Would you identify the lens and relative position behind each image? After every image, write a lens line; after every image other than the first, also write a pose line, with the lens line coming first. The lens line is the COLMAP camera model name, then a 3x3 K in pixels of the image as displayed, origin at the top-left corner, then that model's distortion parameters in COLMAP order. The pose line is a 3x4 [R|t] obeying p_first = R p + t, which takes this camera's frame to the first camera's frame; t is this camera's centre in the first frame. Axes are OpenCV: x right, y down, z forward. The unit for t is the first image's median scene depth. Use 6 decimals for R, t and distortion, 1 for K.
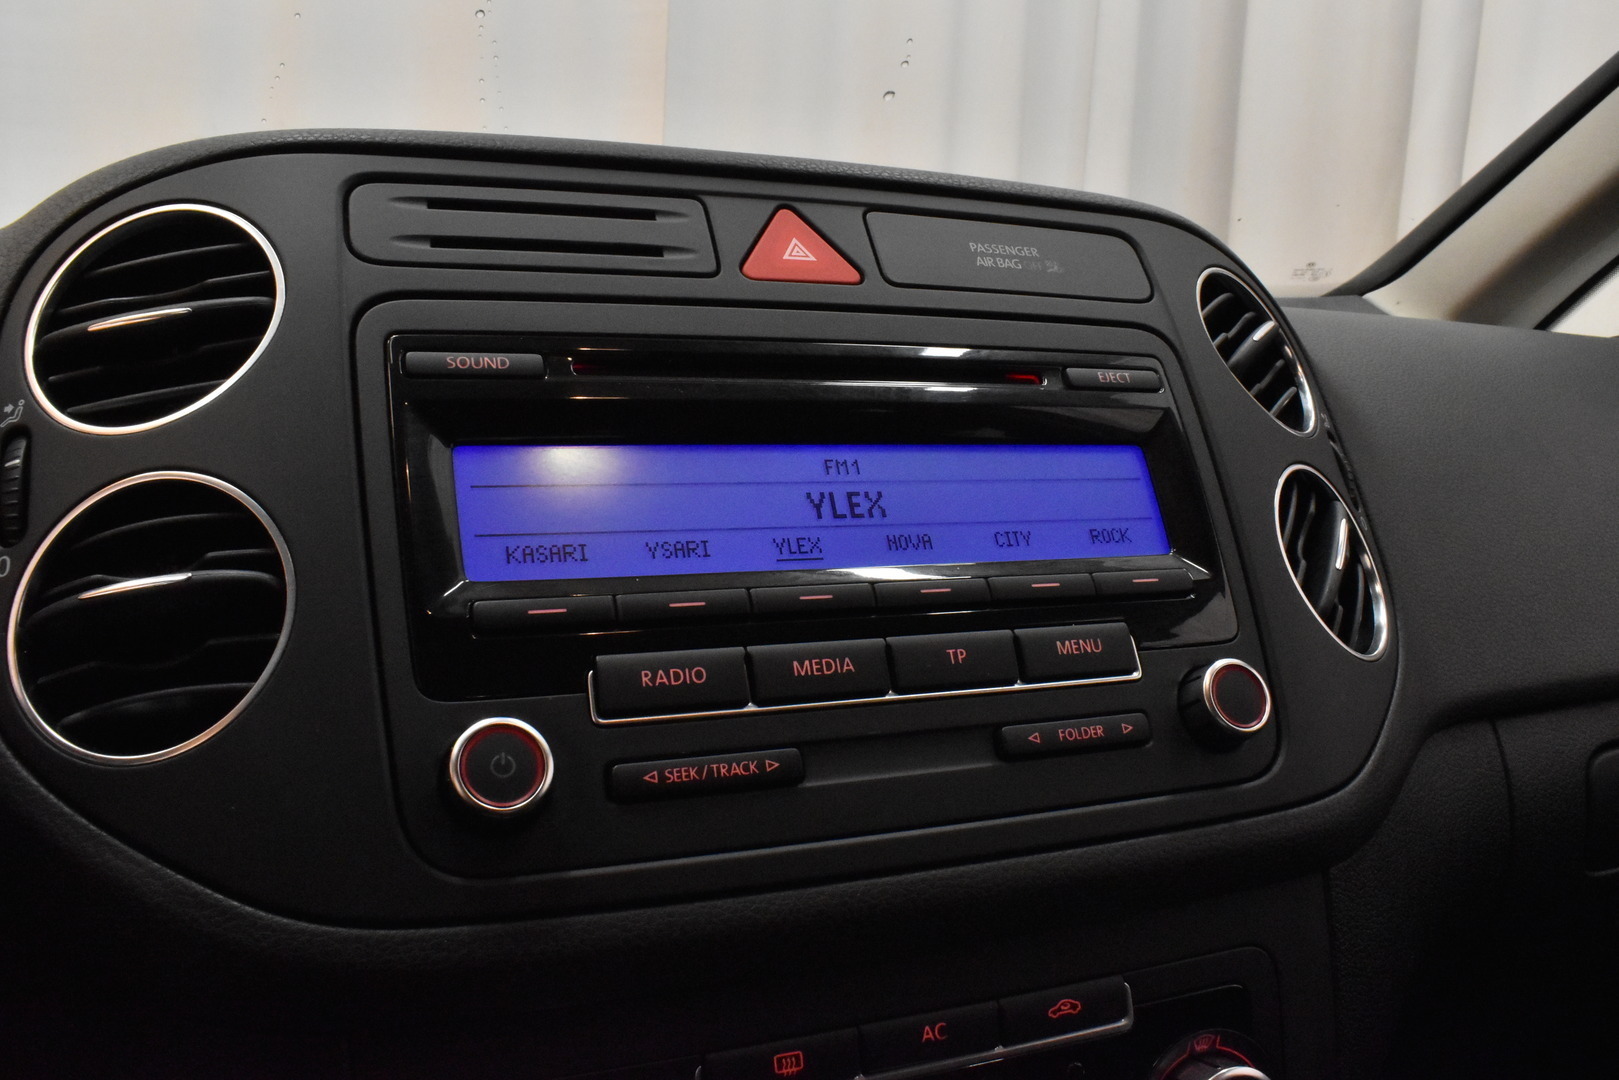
lens RADIAL K [[1254.1, 0, 809.5], [0, 1254.1, 540.0], [0, 0, 1]] dist [-0.112162, 0.031895]
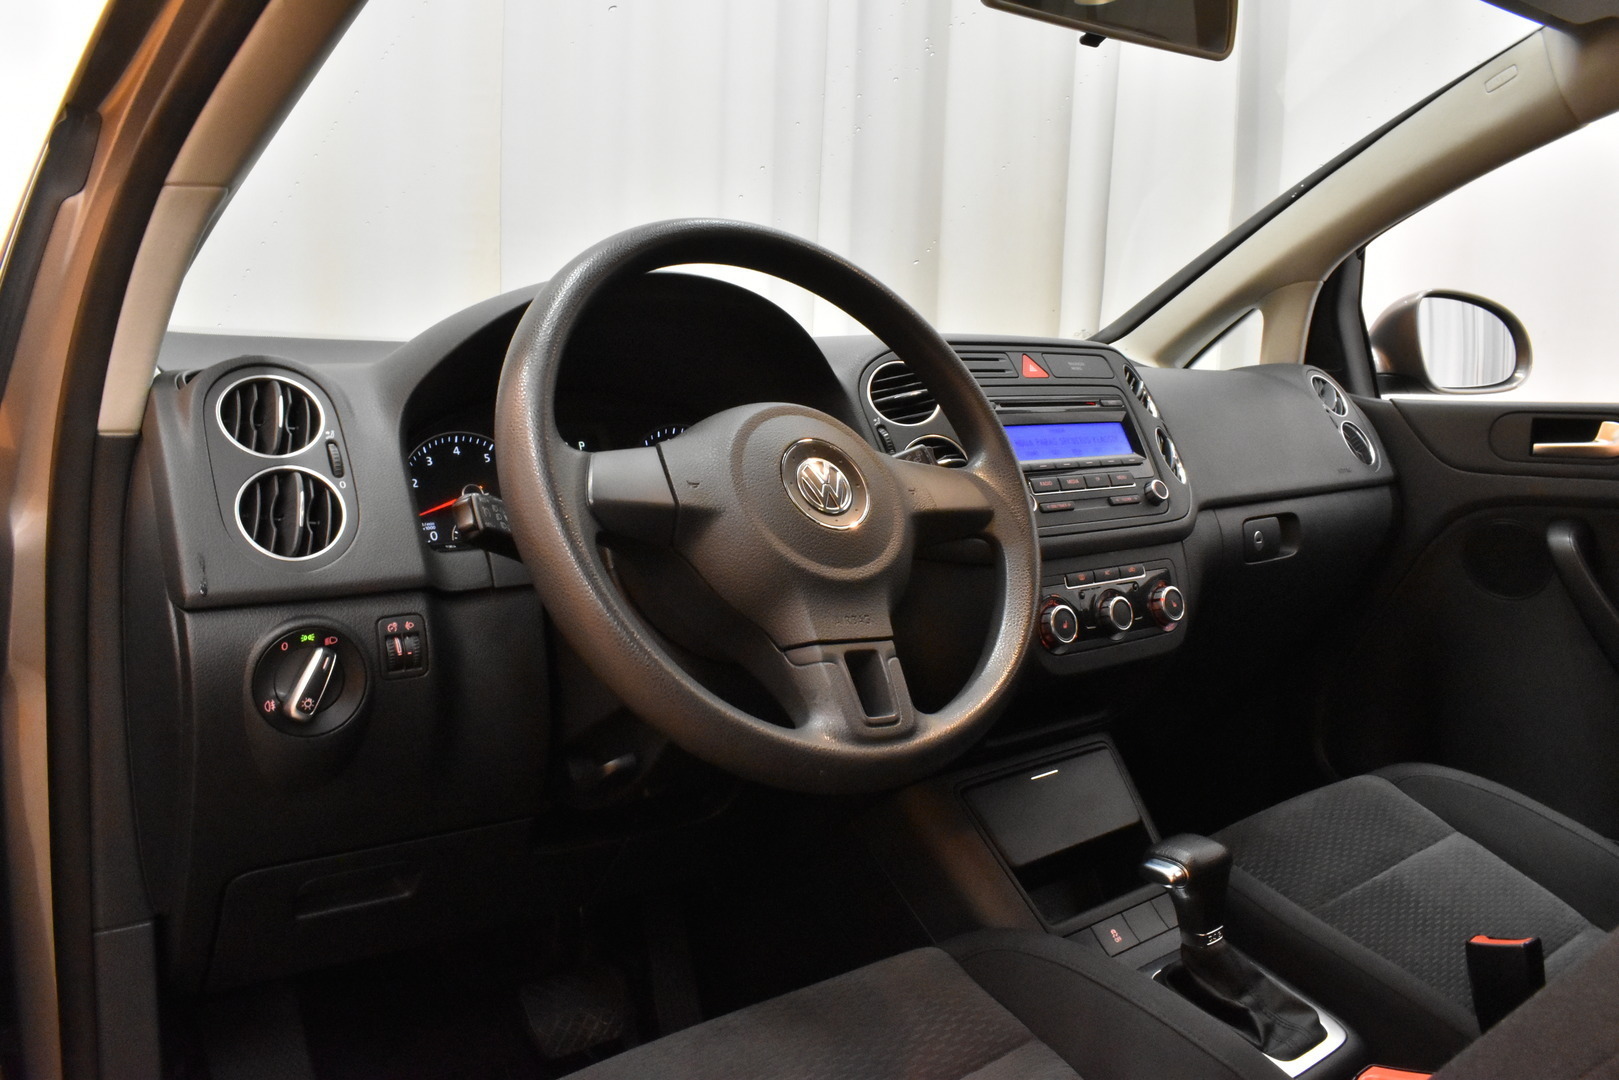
lens RADIAL K [[1254.1, 0, 809.5], [0, 1254.1, 540.0], [0, 0, 1]] dist [-0.112162, 0.031895]
pose [[0.959853, -0.060264, 0.273953, -1.708778], [0.059811, 0.998159, 0.010012, 0.180769], [-0.274053, 0.006776, 0.961691, -2.310330]]
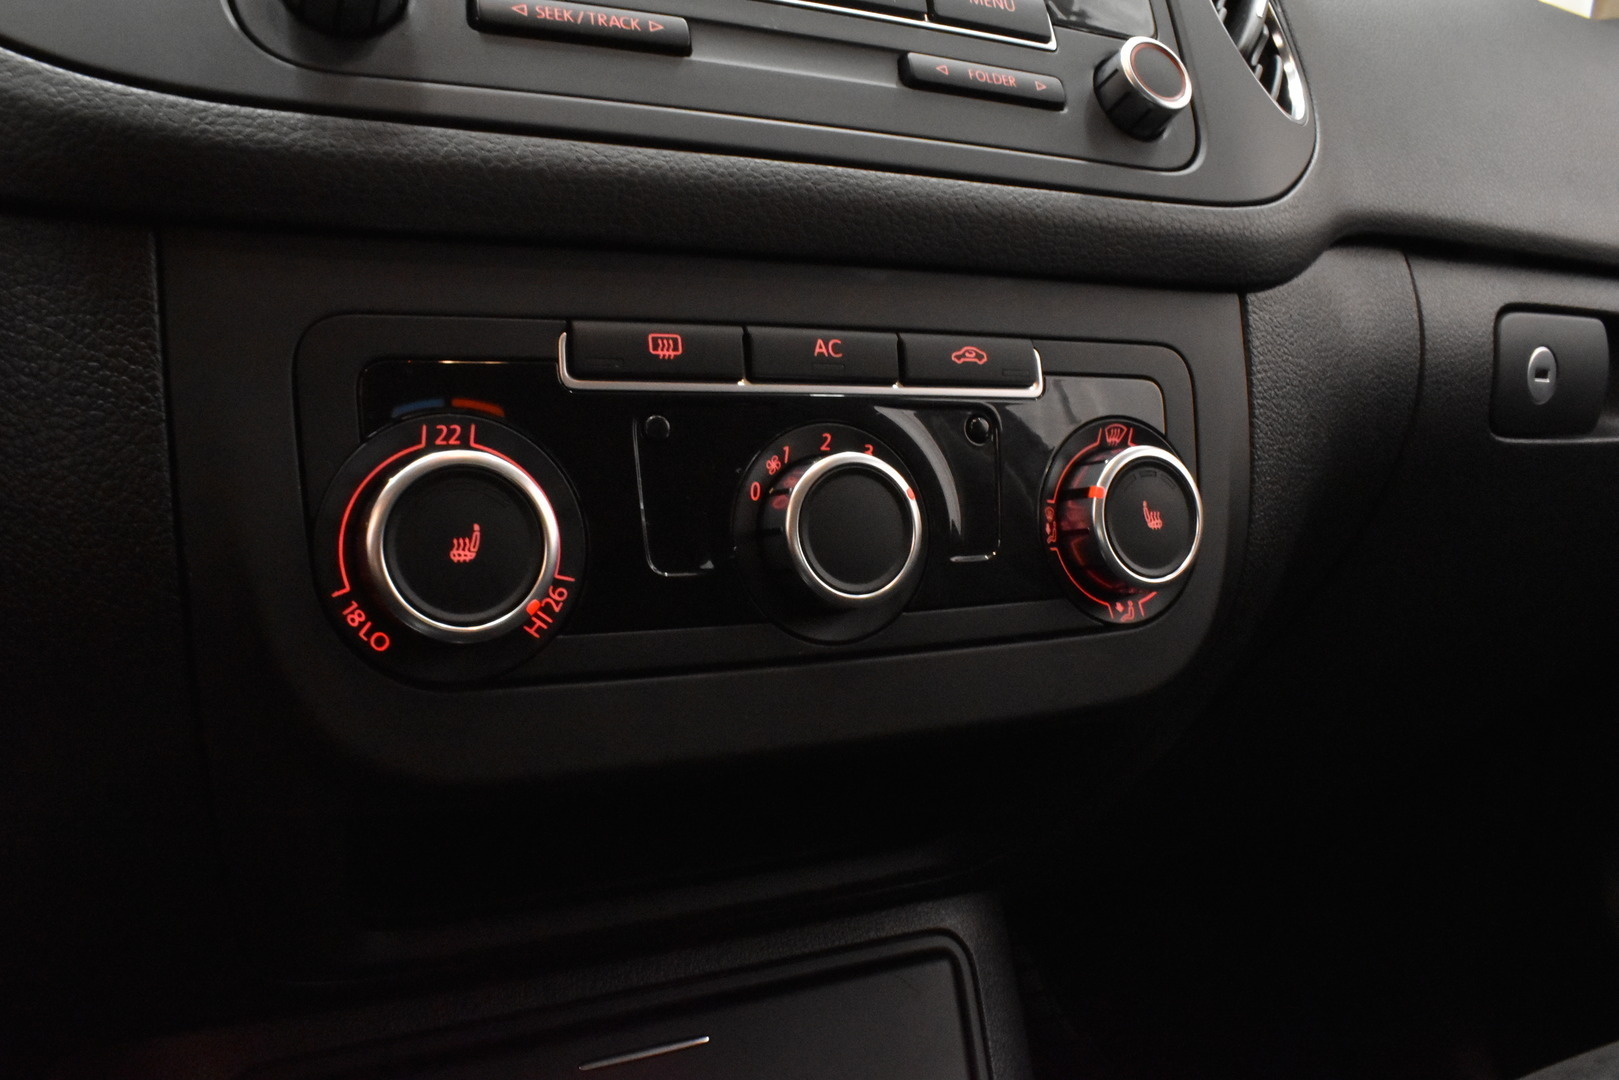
lens RADIAL K [[1254.1, 0, 809.5], [0, 1254.1, 540.0], [0, 0, 1]] dist [-0.112162, 0.031895]
pose [[0.996121, 0.020765, 0.085512, 0.011031], [-0.028083, 0.995961, 0.085277, 0.418657], [-0.083396, -0.087348, 0.992681, 0.067873]]
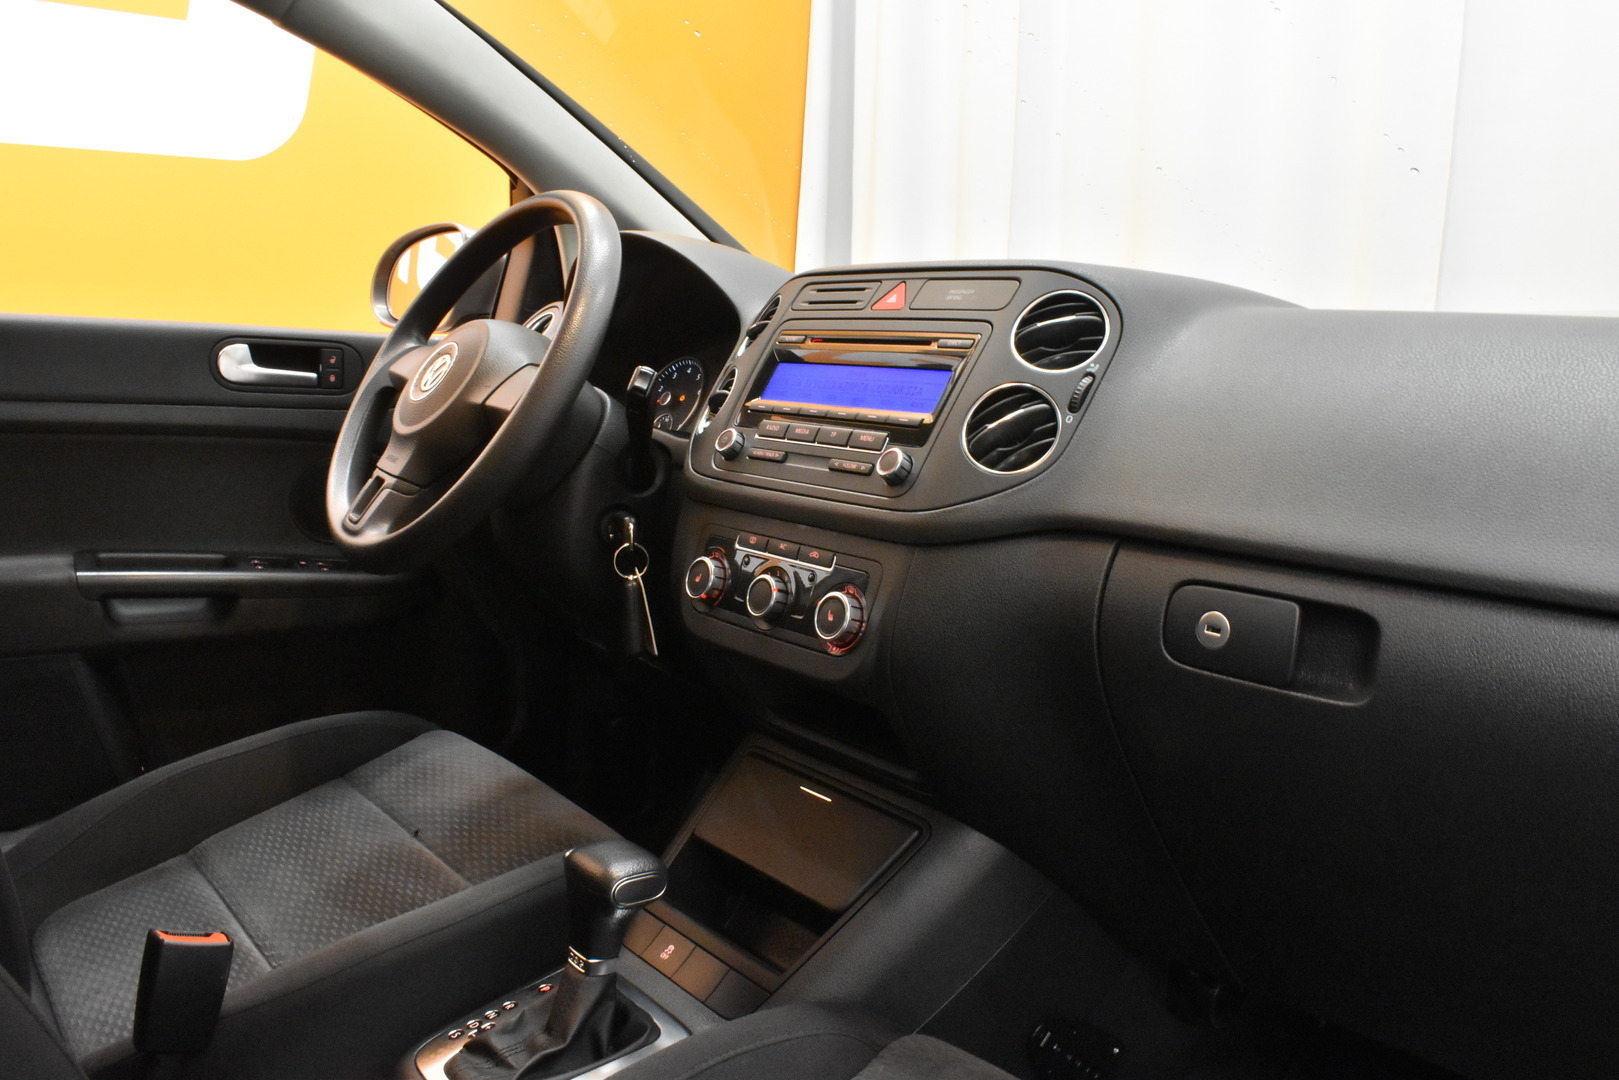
lens RADIAL K [[1254.1, 0, 809.5], [0, 1254.1, 540.0], [0, 0, 1]] dist [-0.112162, 0.031895]
pose [[0.307224, 0.124365, -0.943476, 2.821319], [-0.167063, 0.983075, 0.075184, 0.120600], [0.936858, 0.134522, 0.322801, 0.030432]]
